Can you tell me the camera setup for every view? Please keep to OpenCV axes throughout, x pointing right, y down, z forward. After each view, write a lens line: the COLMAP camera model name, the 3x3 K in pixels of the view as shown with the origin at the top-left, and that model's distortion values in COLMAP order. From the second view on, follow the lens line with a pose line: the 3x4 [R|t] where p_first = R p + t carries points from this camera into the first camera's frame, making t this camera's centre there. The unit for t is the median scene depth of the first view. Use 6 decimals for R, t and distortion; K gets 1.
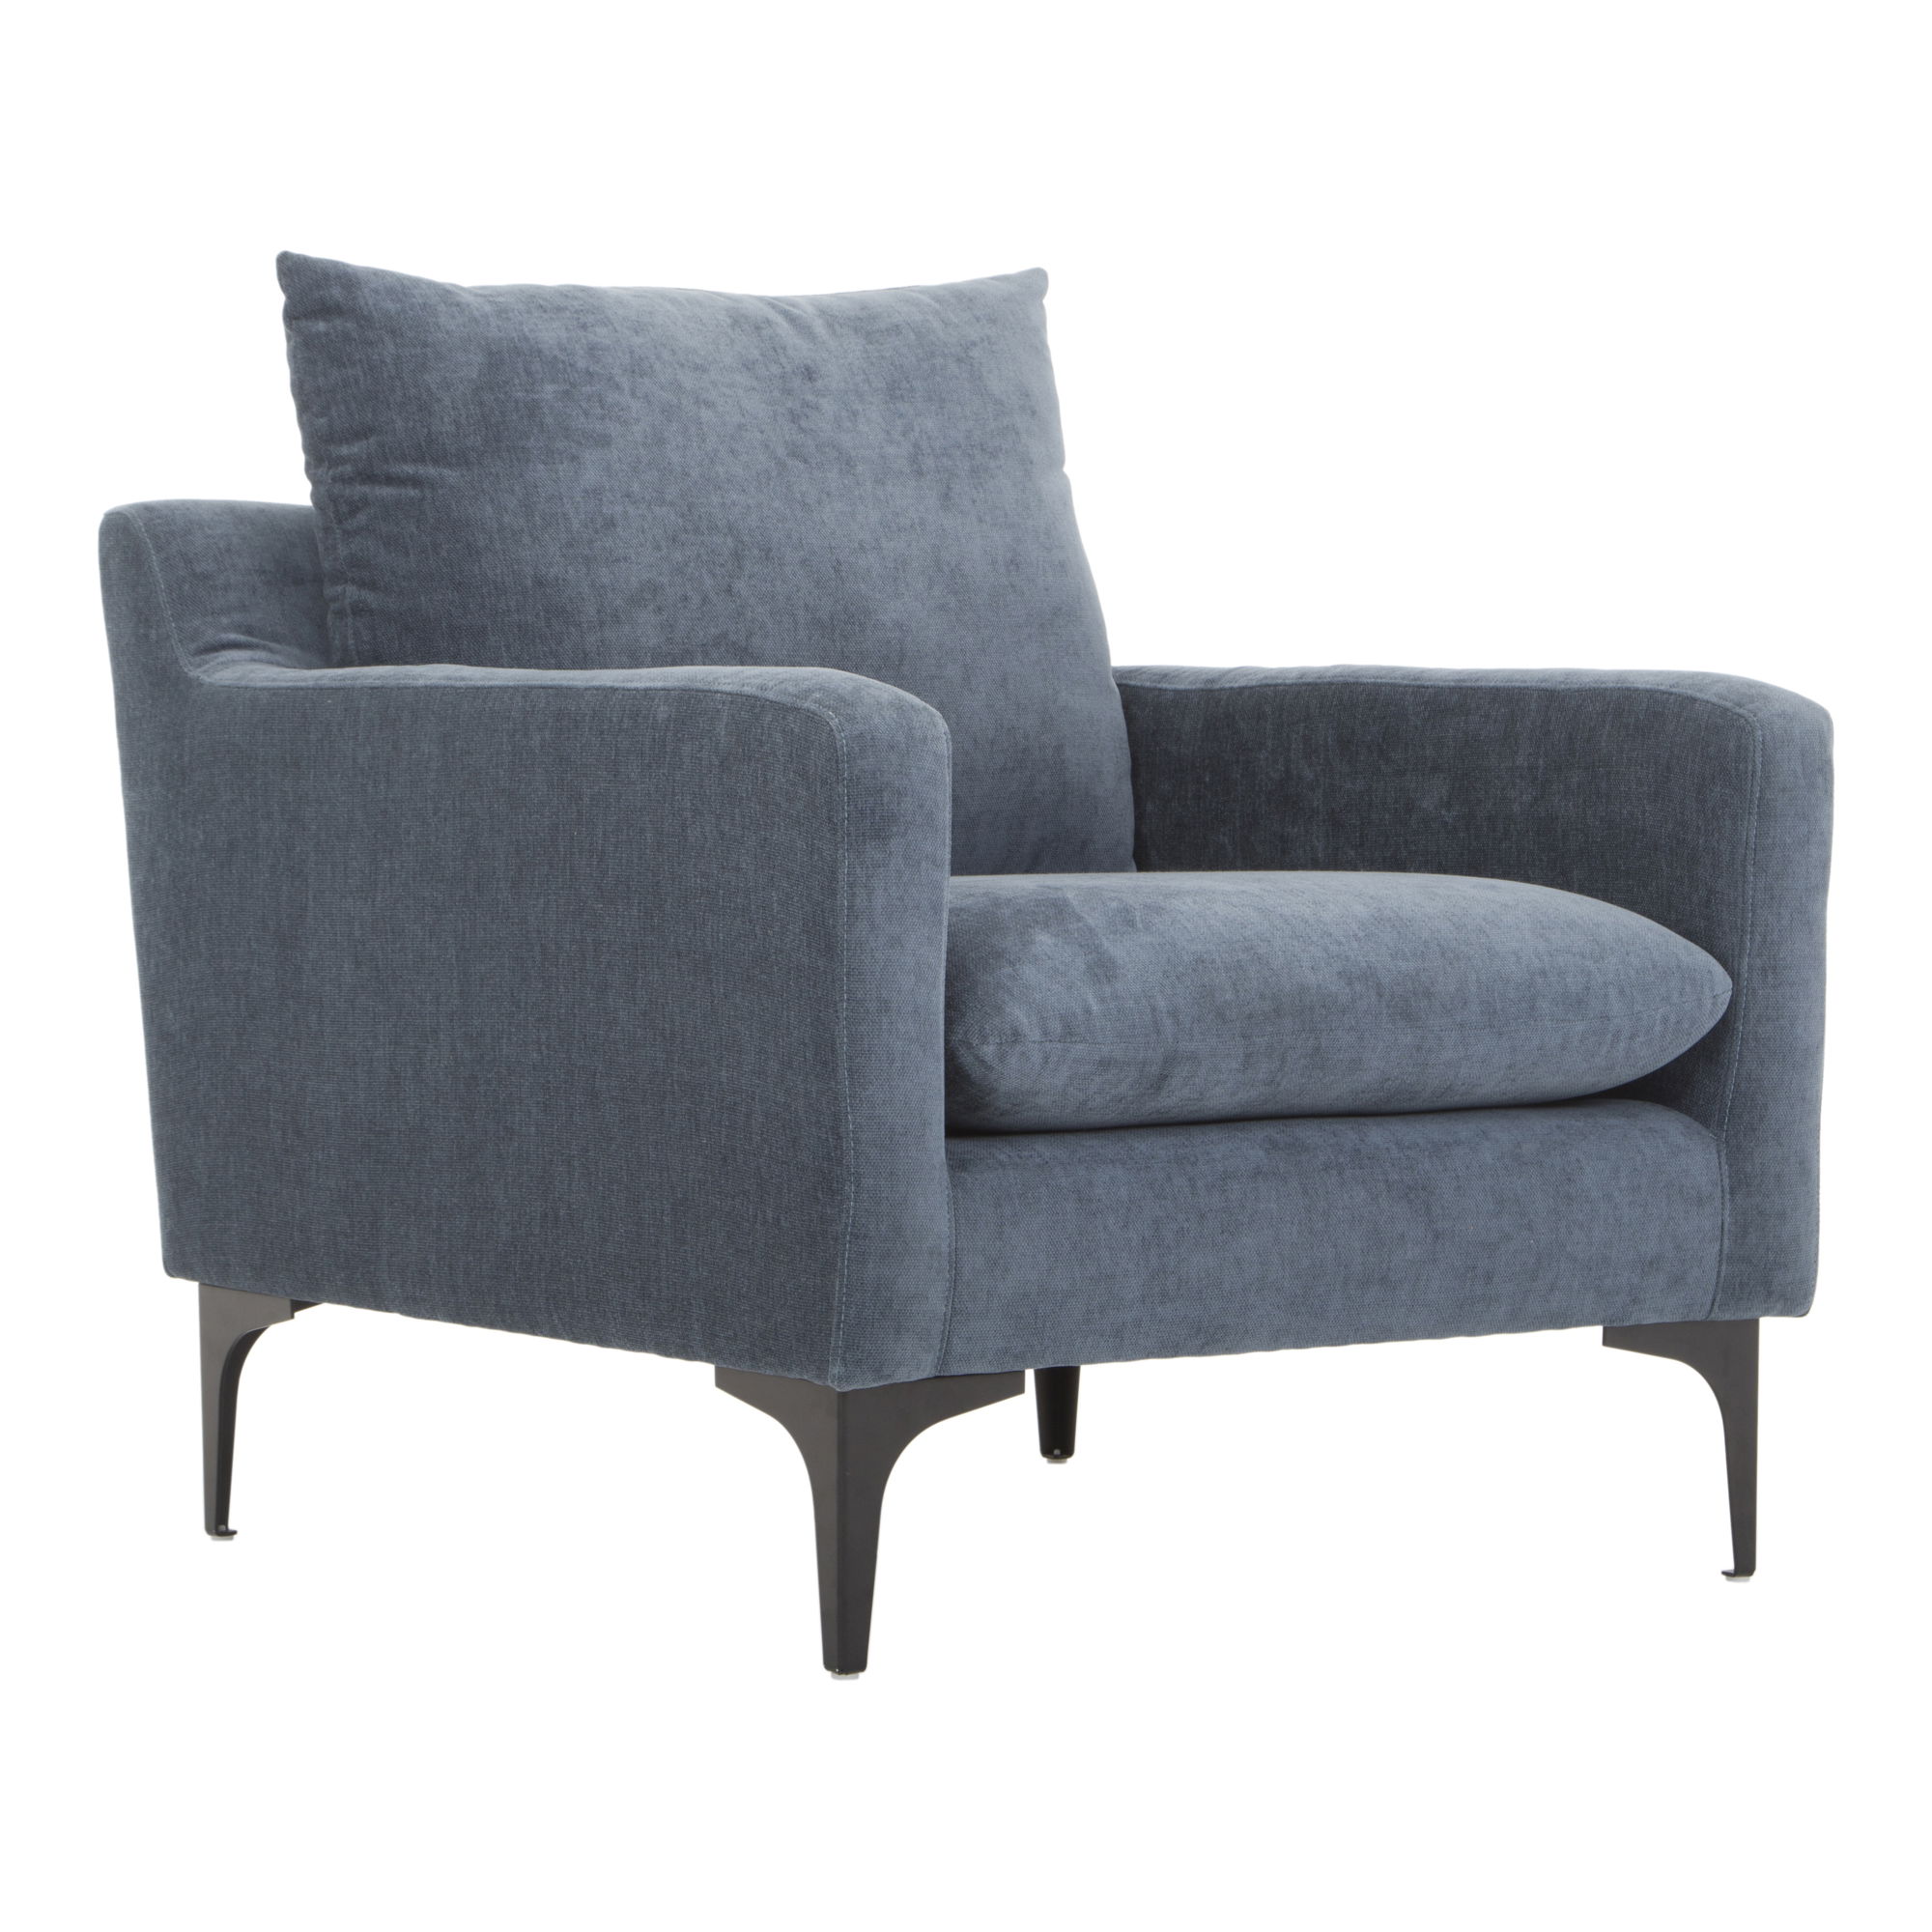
lens RADIAL K [[7224.2, 0, 967.1], [0, 7224.2, 974.9], [0, 0, 1]] dist [-0.328280, 0.000000]
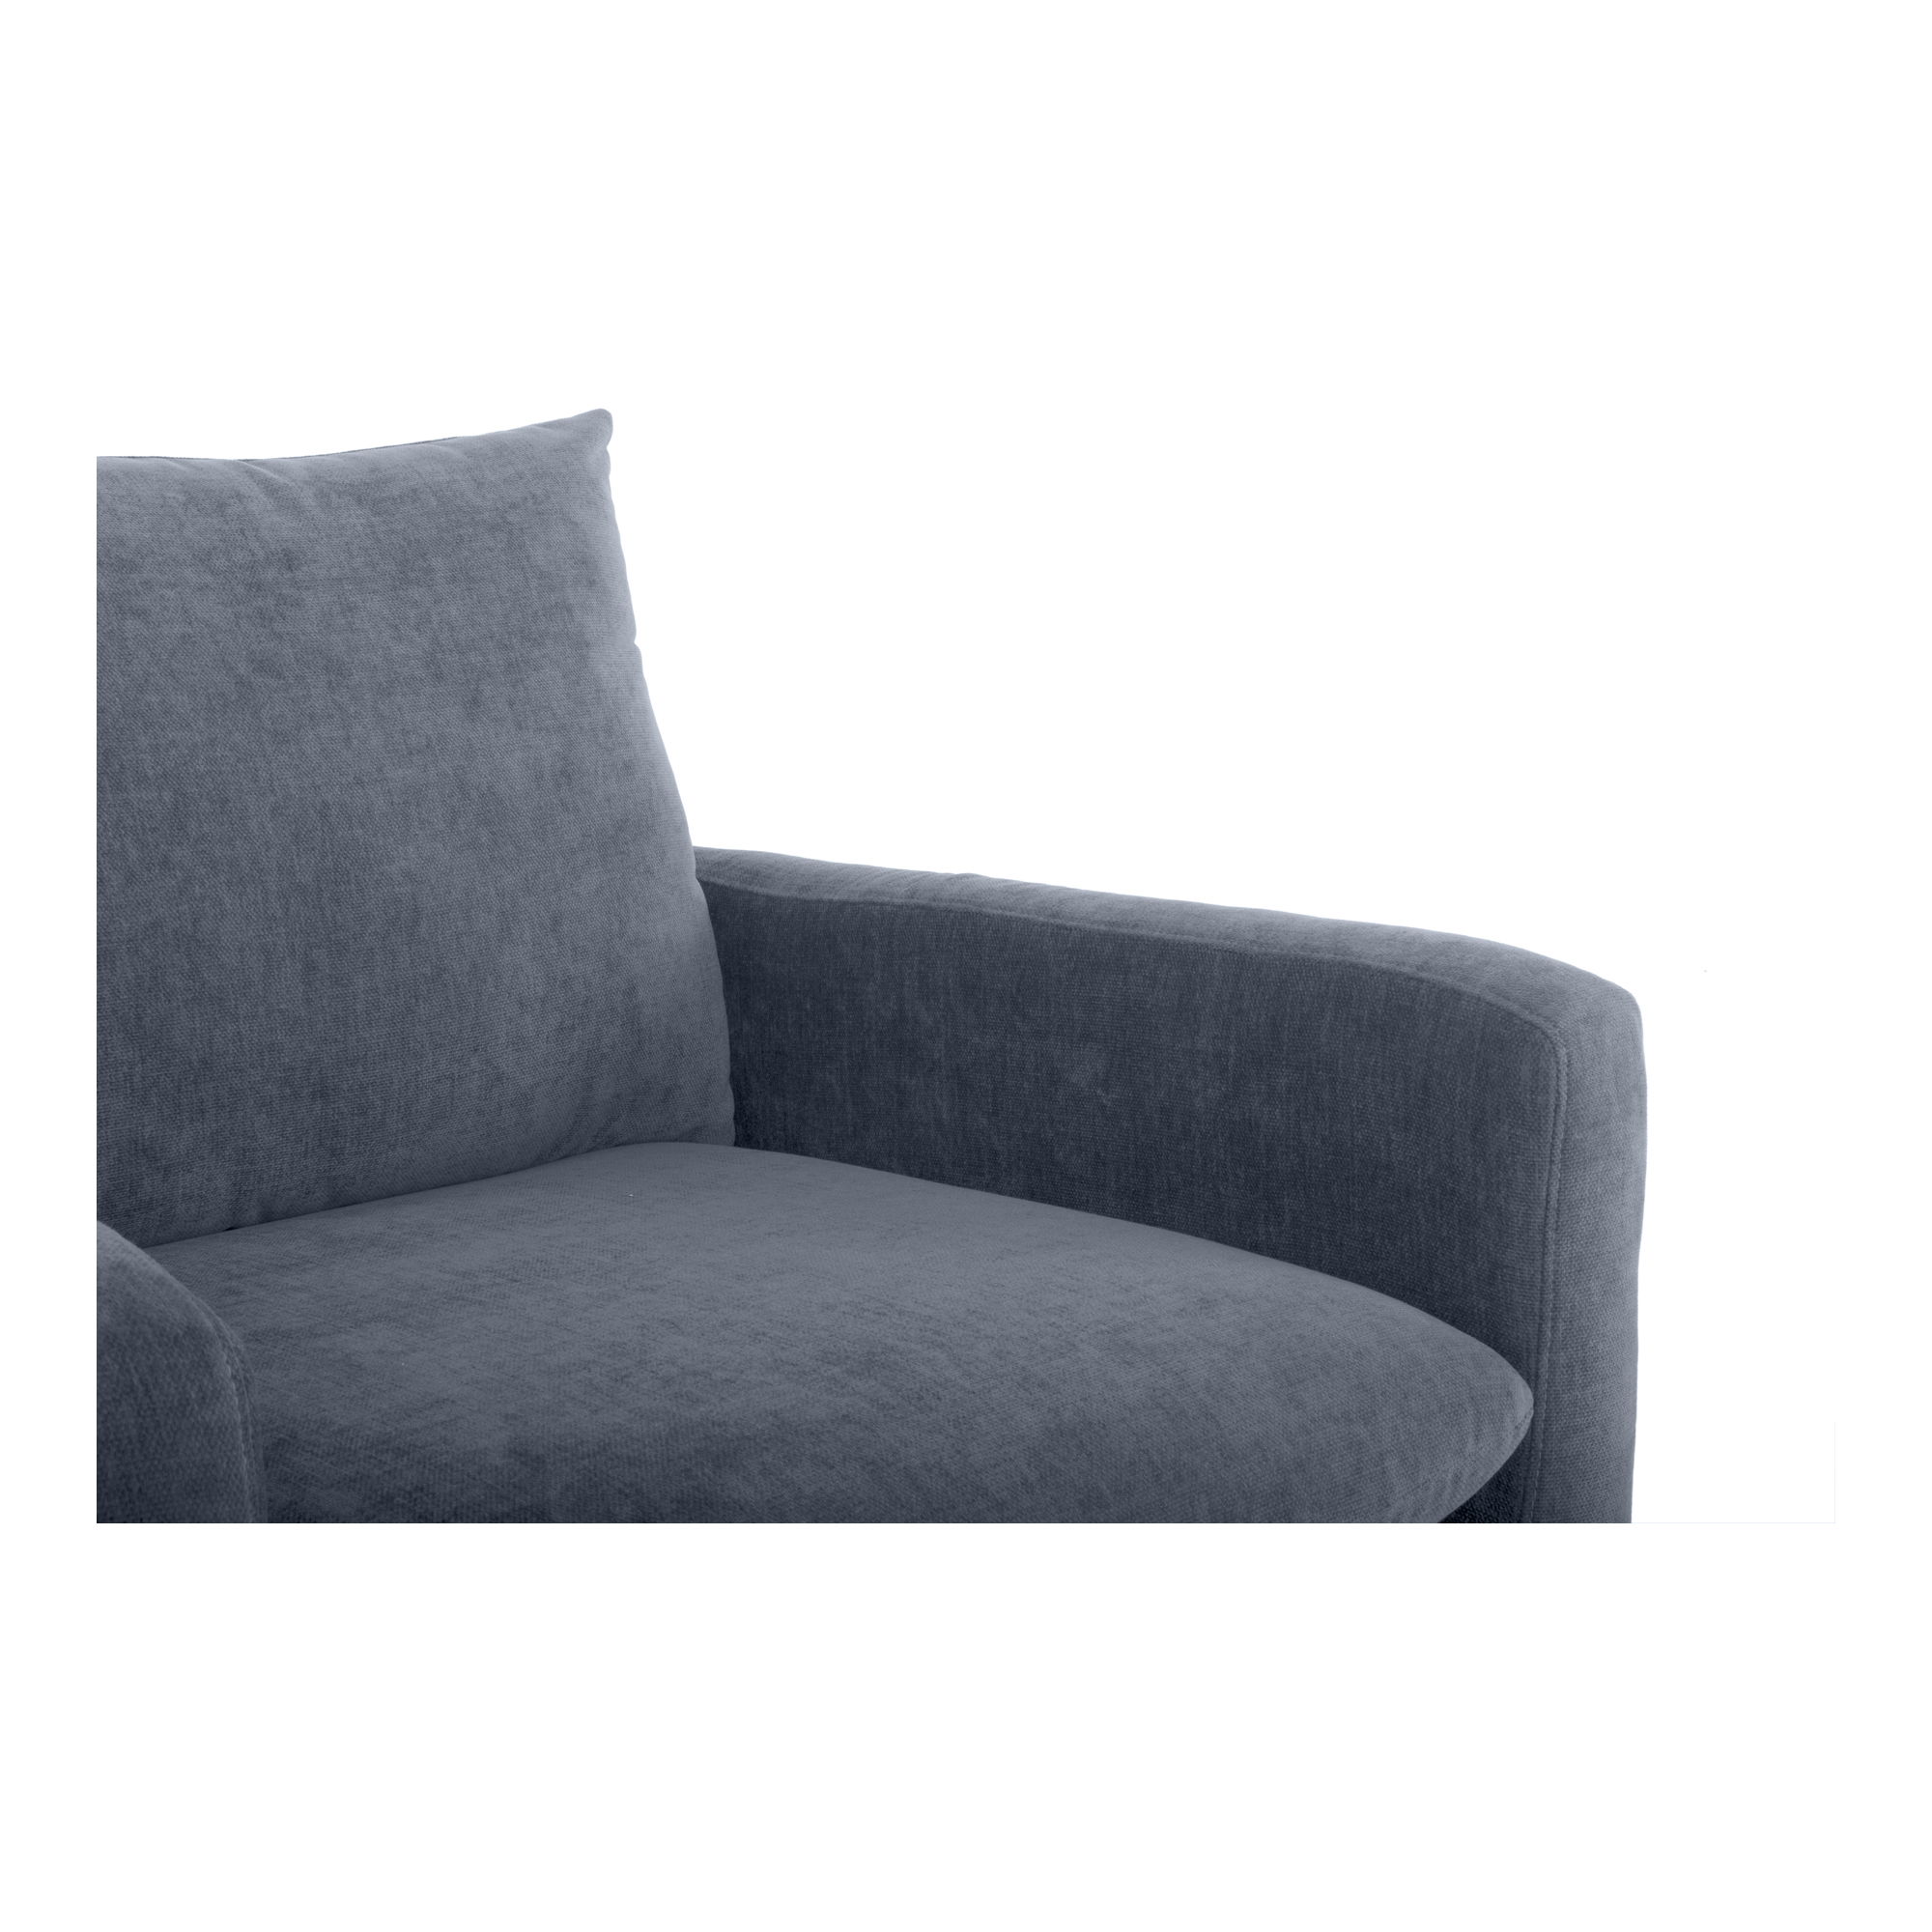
lens RADIAL K [[2611.1, 0, 1003.9], [0, 2611.1, 891.5], [0, 0, 1]] dist [-0.030742, 0.000000]
pose [[0.995285, -0.048304, 0.084110, 0.032268], [0.039796, 0.994186, 0.100050, -0.074323], [-0.088454, -0.096231, 0.991421, 0.717632]]
